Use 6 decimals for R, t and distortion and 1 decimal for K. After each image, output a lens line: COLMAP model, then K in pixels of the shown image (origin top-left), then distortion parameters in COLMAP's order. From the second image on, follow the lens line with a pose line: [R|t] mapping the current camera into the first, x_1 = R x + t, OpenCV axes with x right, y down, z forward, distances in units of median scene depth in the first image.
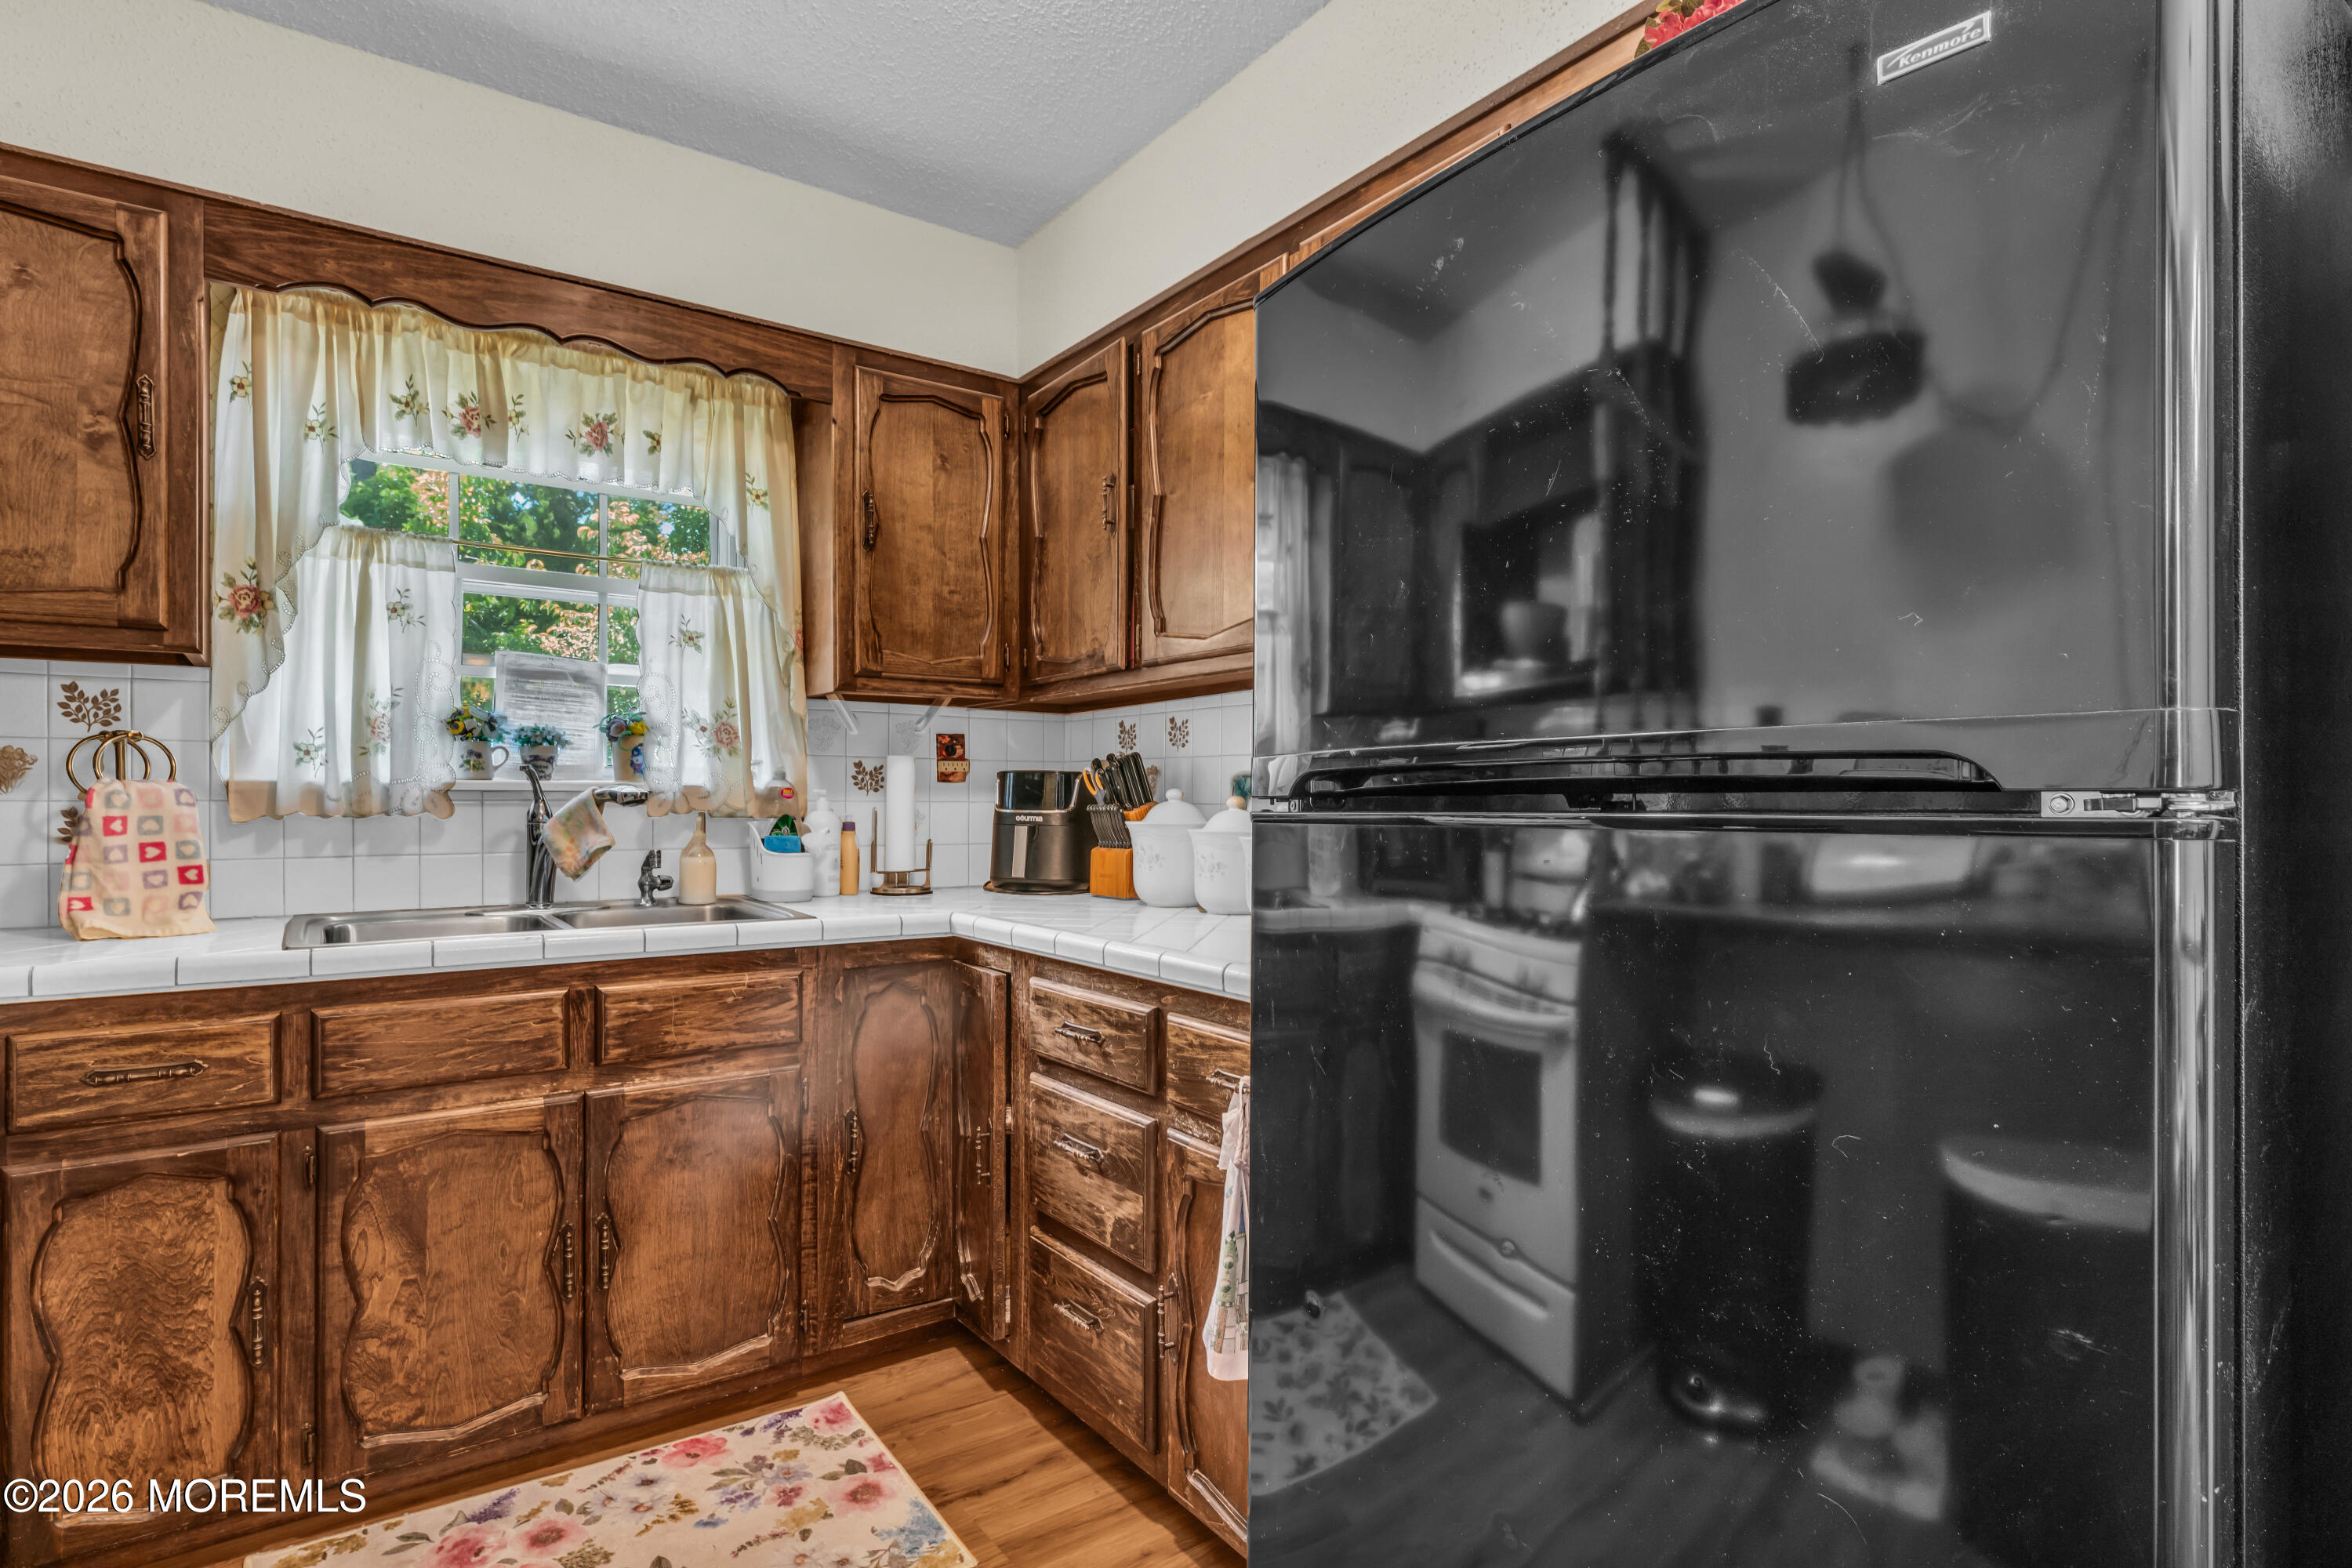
lens RADIAL K [[1181.7, 0, 1168.6], [0, 1181.7, 800.3], [0, 0, 1]] dist [-0.000455, -0.000204]
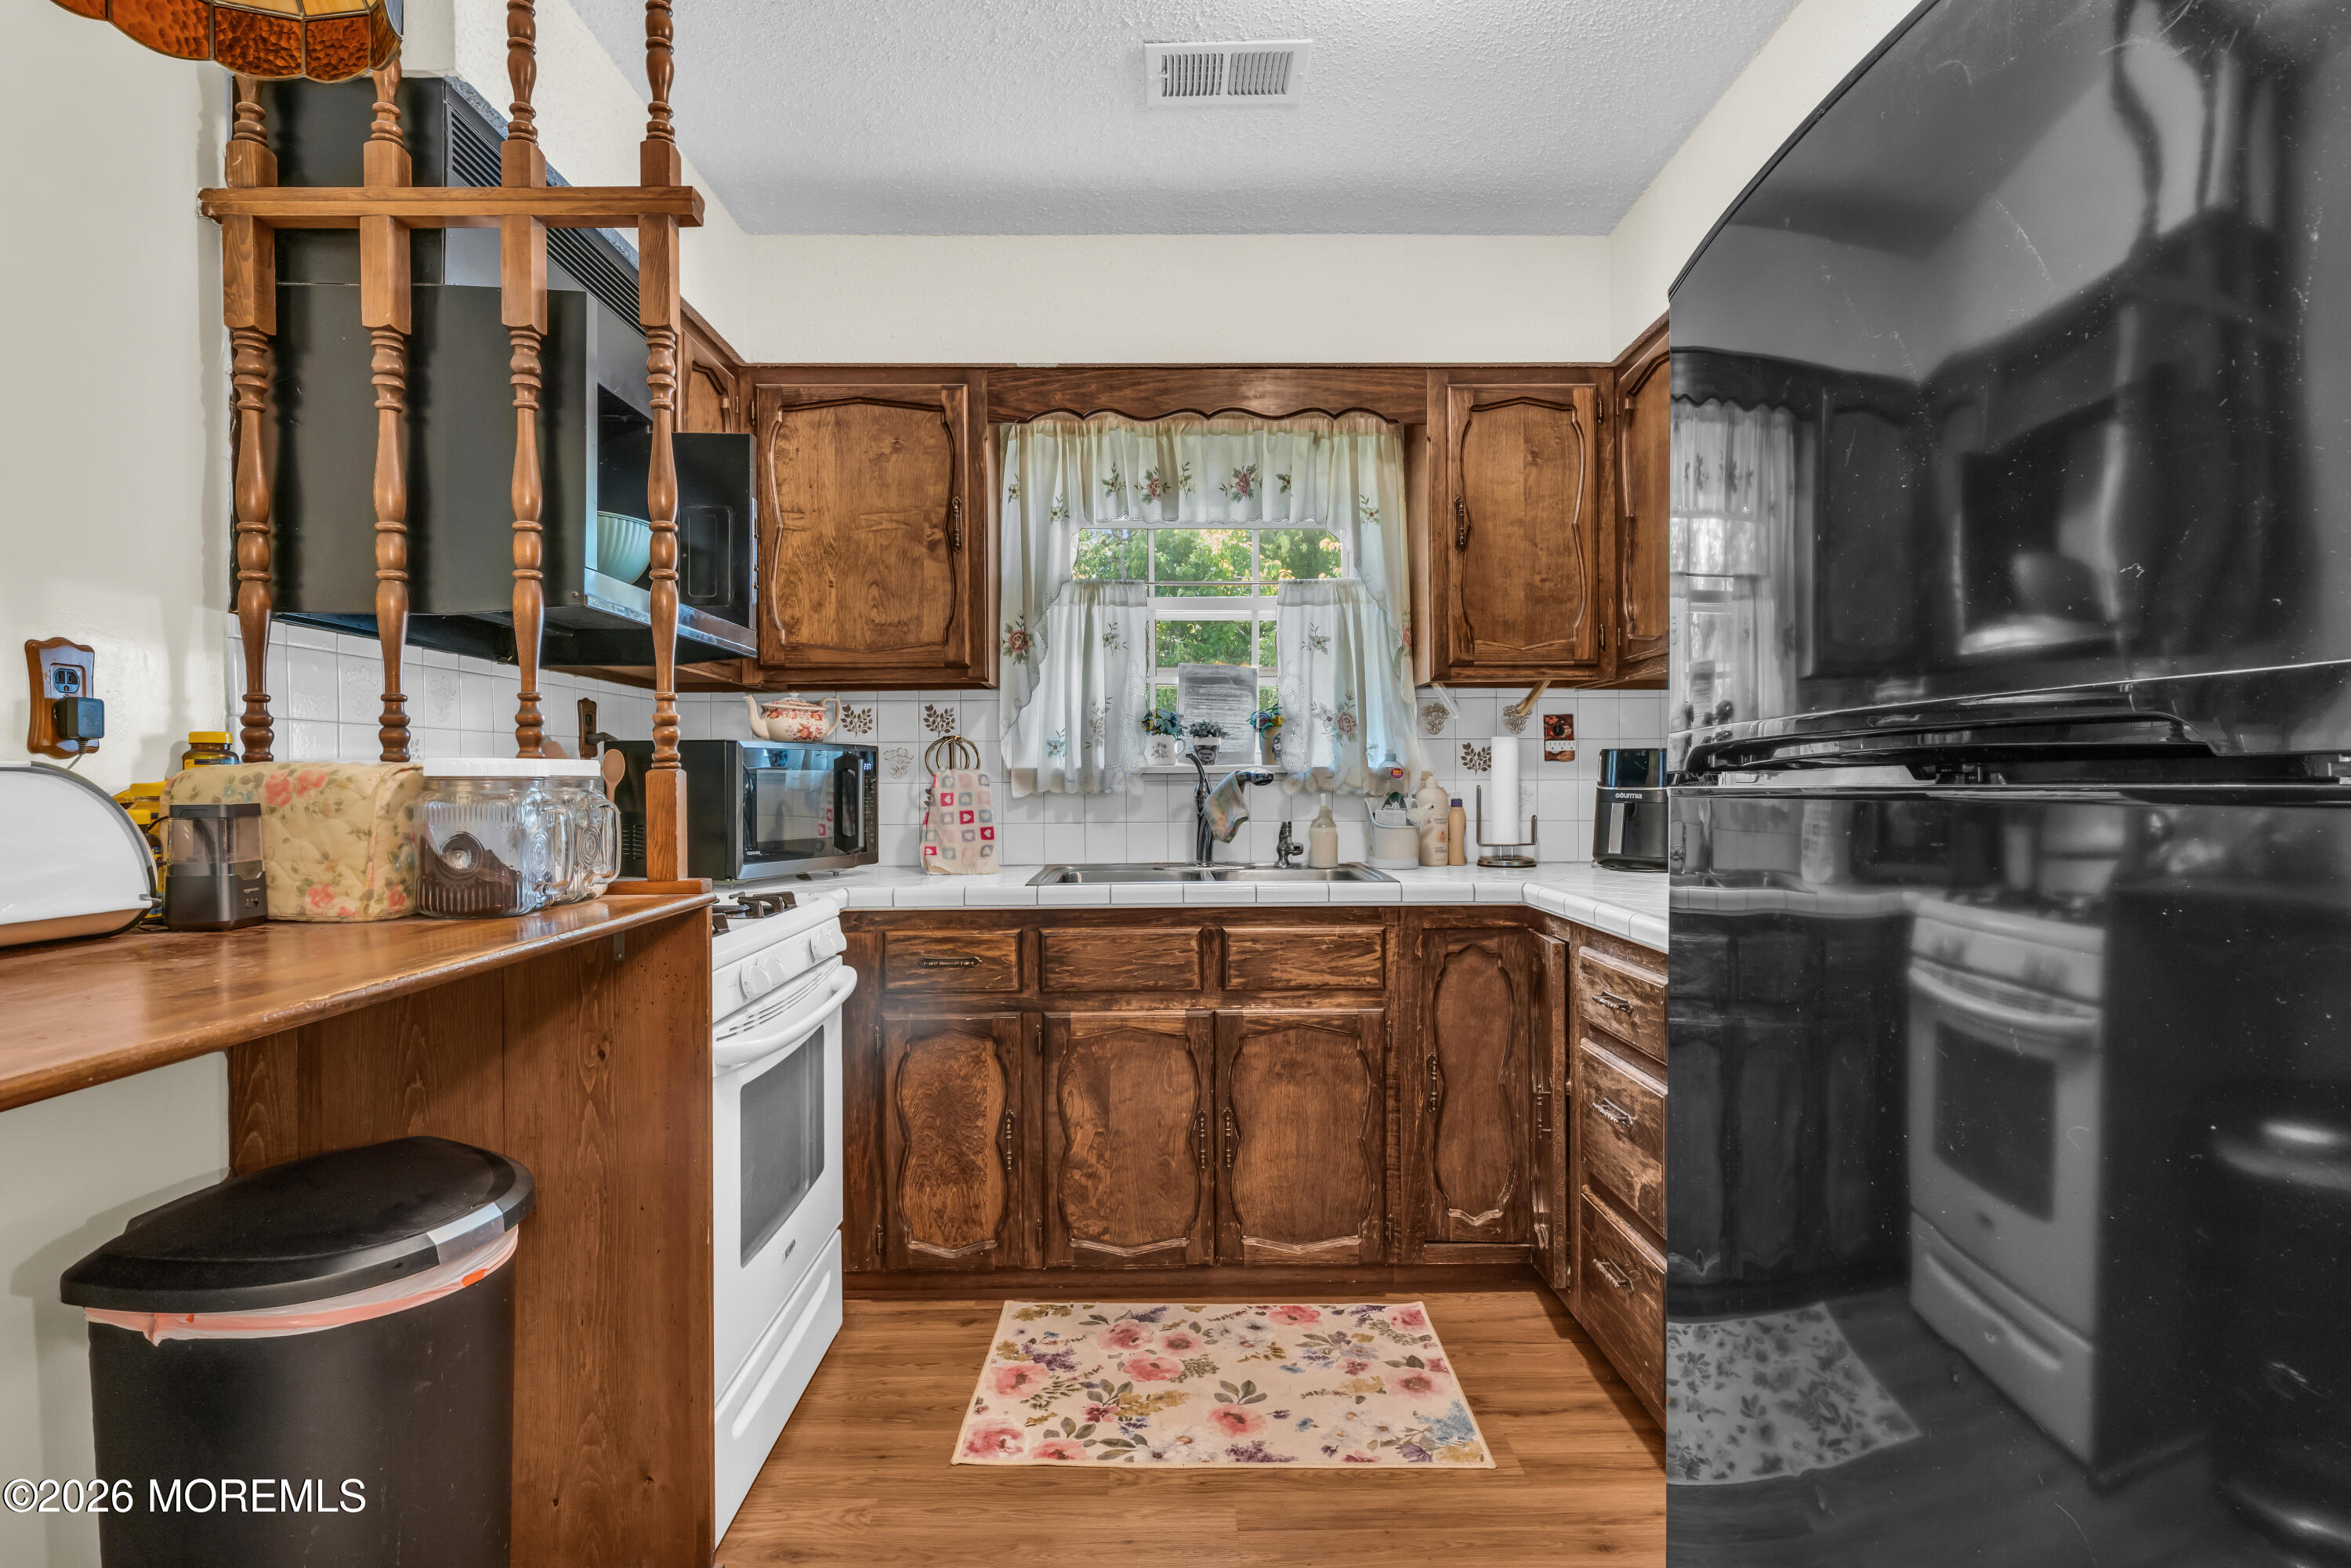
lens RADIAL K [[1169.3, 0, 1175.5], [0, 1169.3, 784.0], [0, 0, 1]] dist [-0.002073, -0.001038]
pose [[0.825096, -0.005200, -0.564969, 0.173277], [0.007118, 0.999974, 0.001192, 0.002086], [0.564948, -0.005005, 0.825111, -0.056509]]
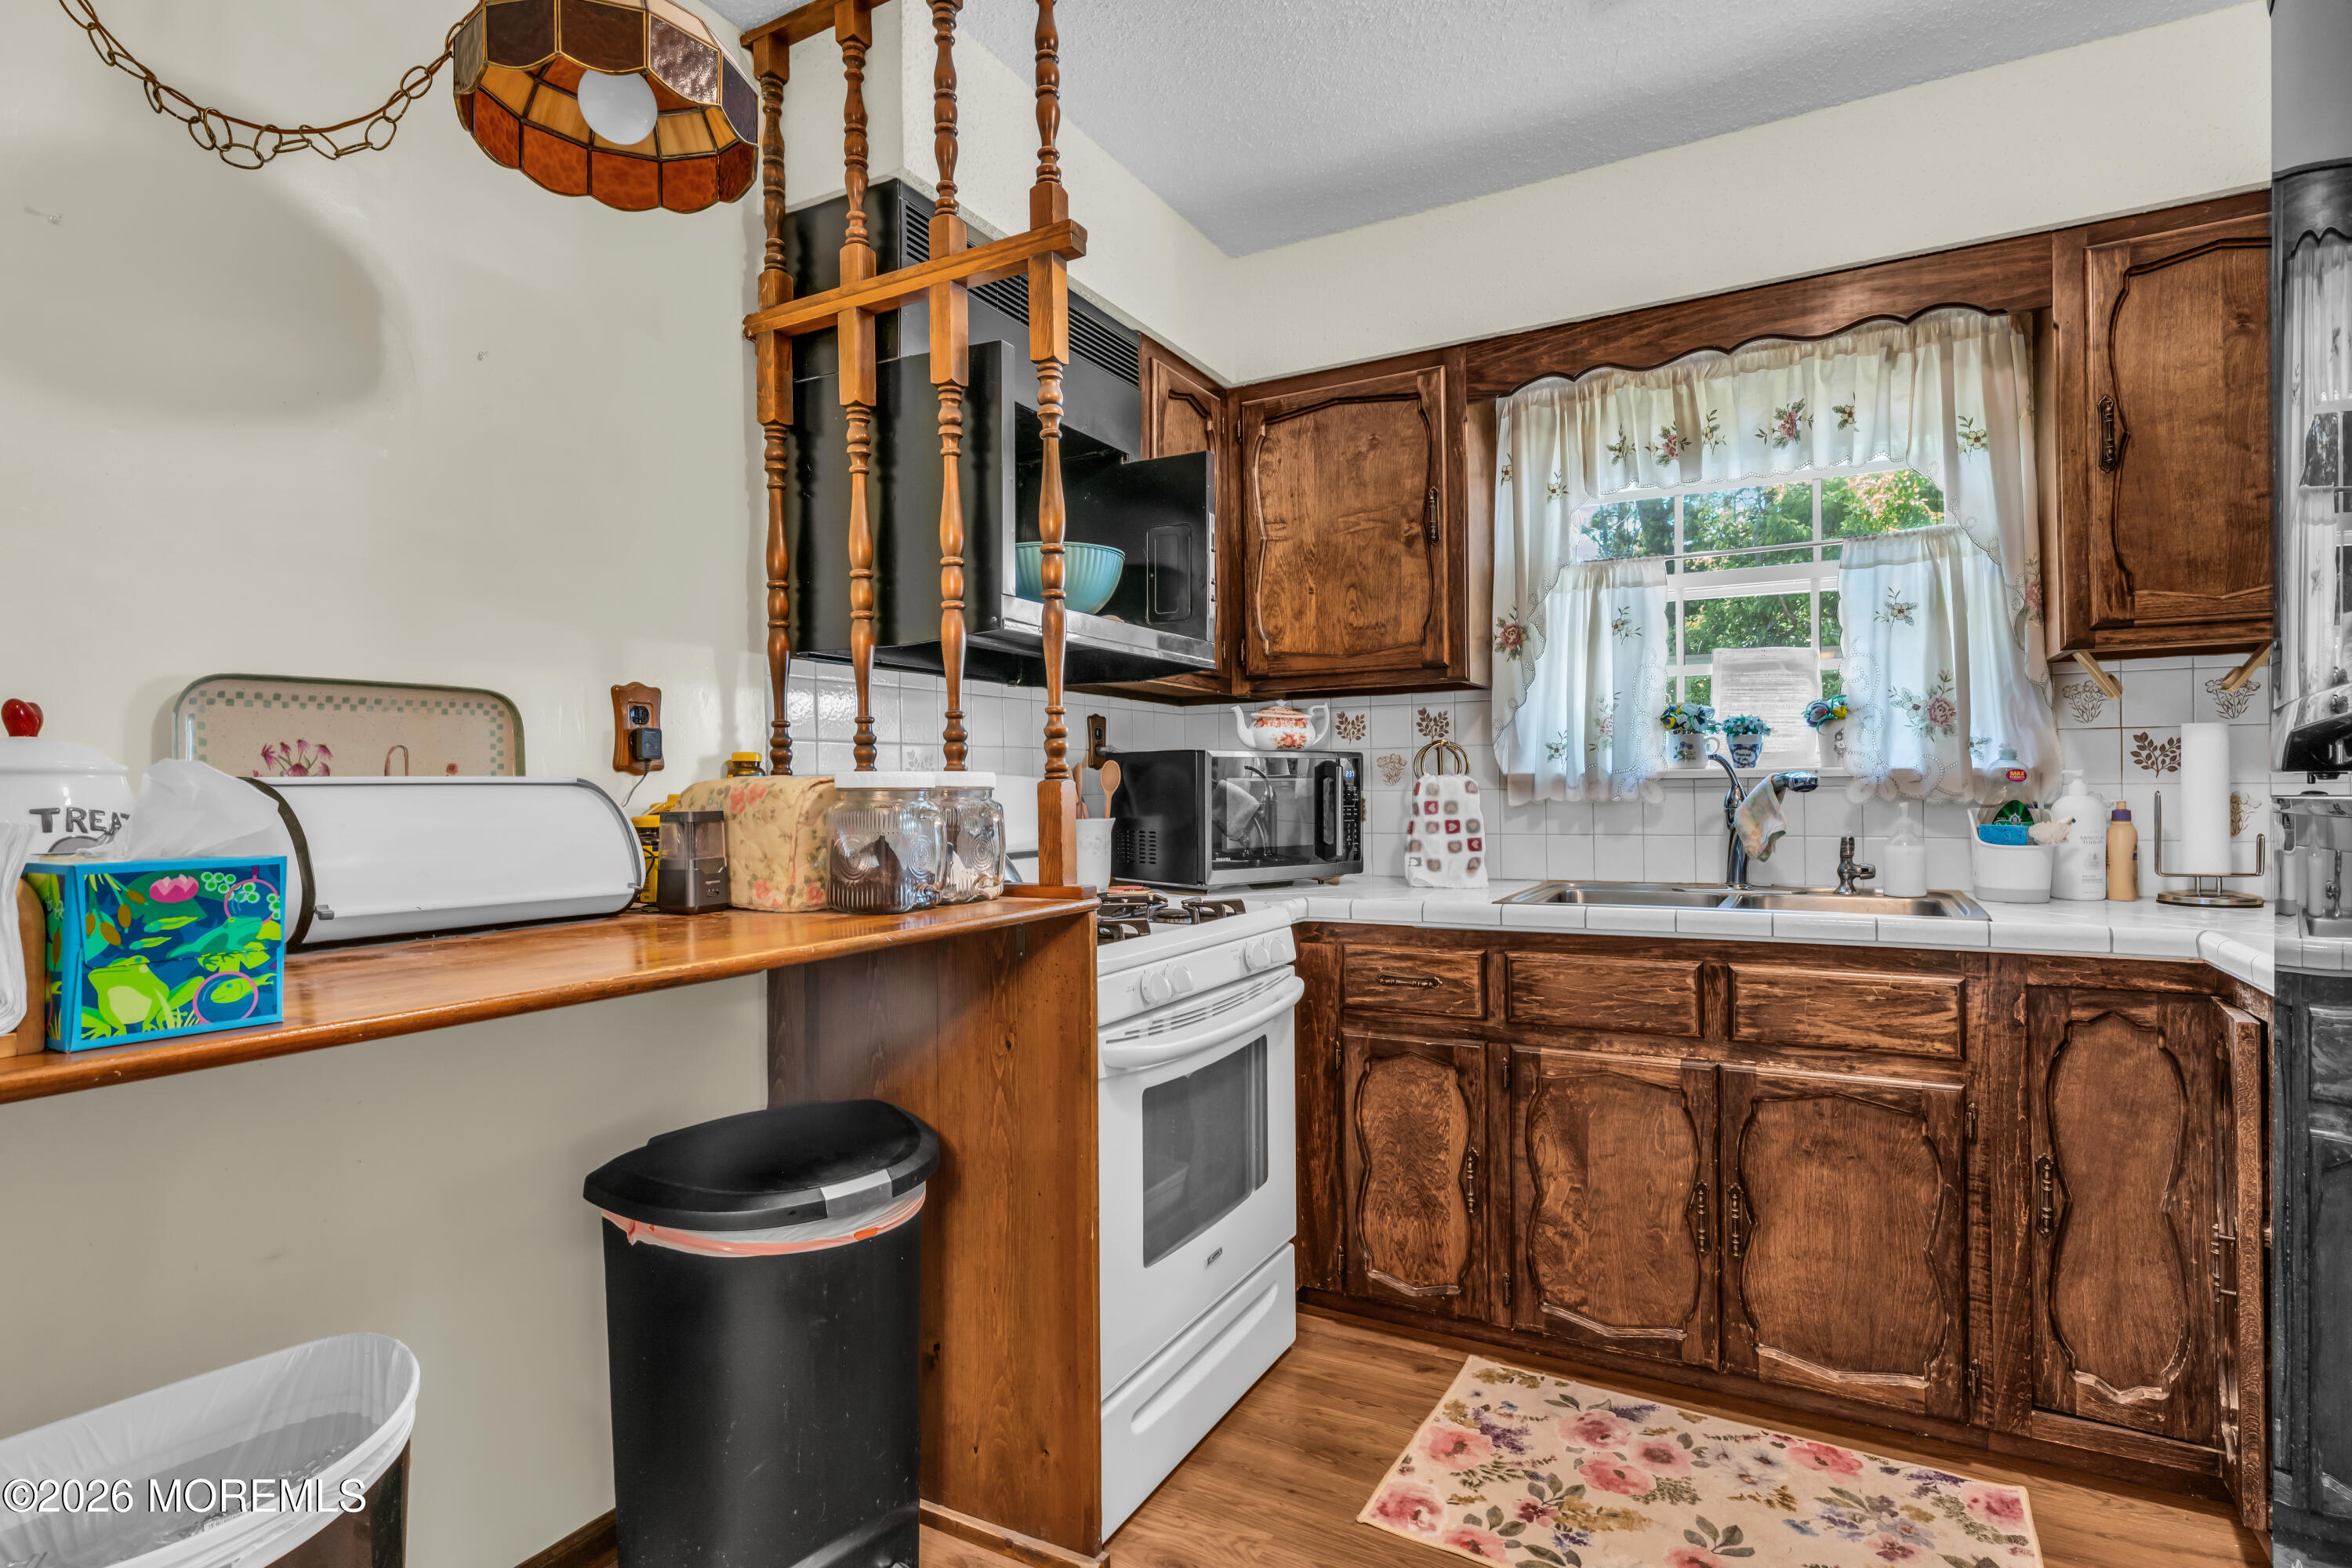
lens RADIAL K [[1174.2, 0, 1180.6], [0, 1174.2, 787.7], [0, 0, 1]] dist [-0.000416, -0.000925]
pose [[0.437353, -0.009168, -0.899243, 0.227915], [0.010053, 0.999935, -0.005305, 0.001744], [0.899234, -0.006720, 0.437417, 0.105548]]
